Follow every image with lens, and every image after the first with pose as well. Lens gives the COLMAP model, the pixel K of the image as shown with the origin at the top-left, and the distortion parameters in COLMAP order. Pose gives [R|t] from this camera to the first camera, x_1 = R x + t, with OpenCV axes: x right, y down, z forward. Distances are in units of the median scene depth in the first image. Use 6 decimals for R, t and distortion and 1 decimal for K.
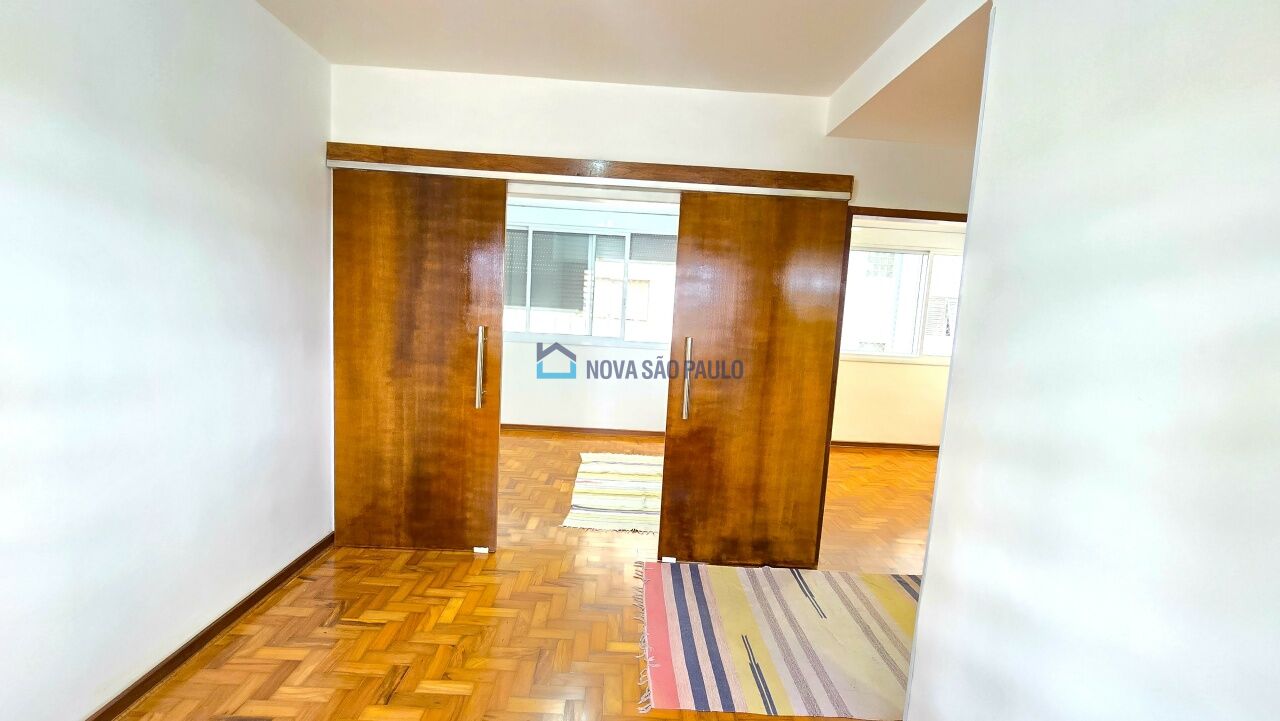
lens RADIAL K [[533.0, 0, 635.6], [0, 533.0, 362.7], [0, 0, 1]] dist [0.013885, -0.000517]
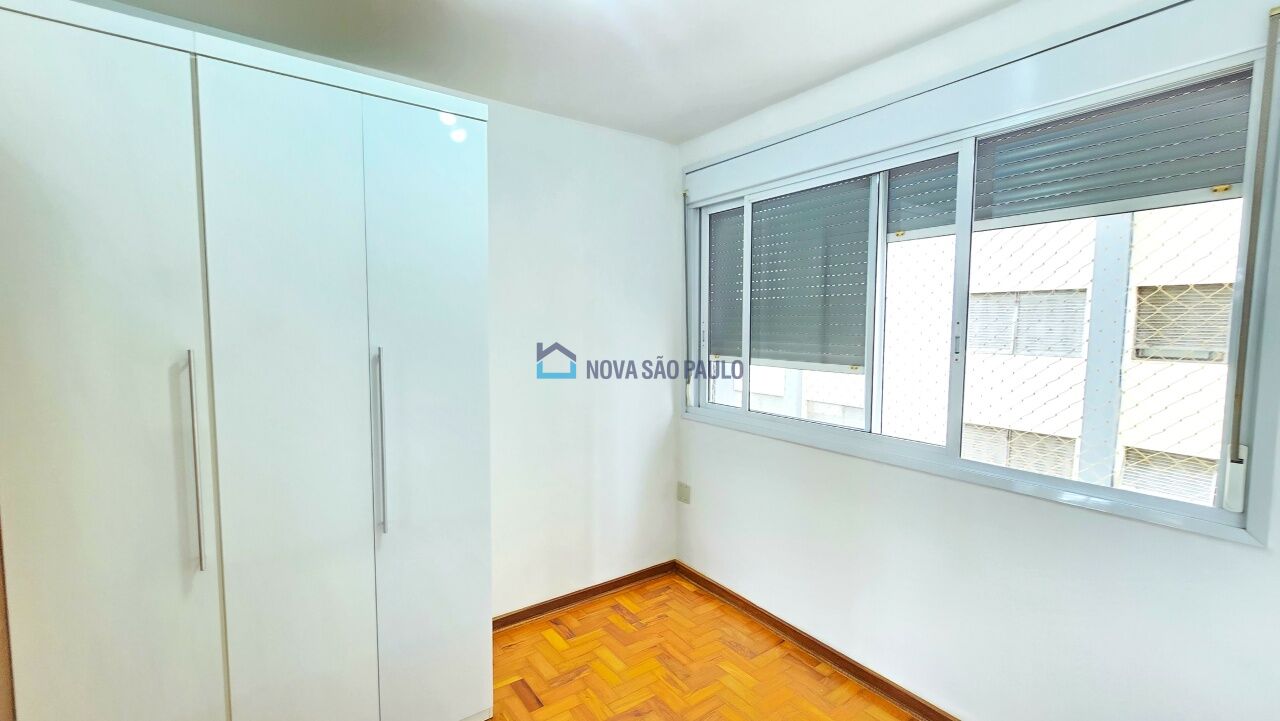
lens RADIAL K [[533.0, 0, 635.6], [0, 533.0, 362.7], [0, 0, 1]] dist [0.013885, -0.000517]
pose [[0.582554, 0.011084, -0.812716, 0.269073], [-0.070896, 0.996789, -0.037224, -0.147248], [0.809694, 0.079303, 0.581469, 1.213444]]
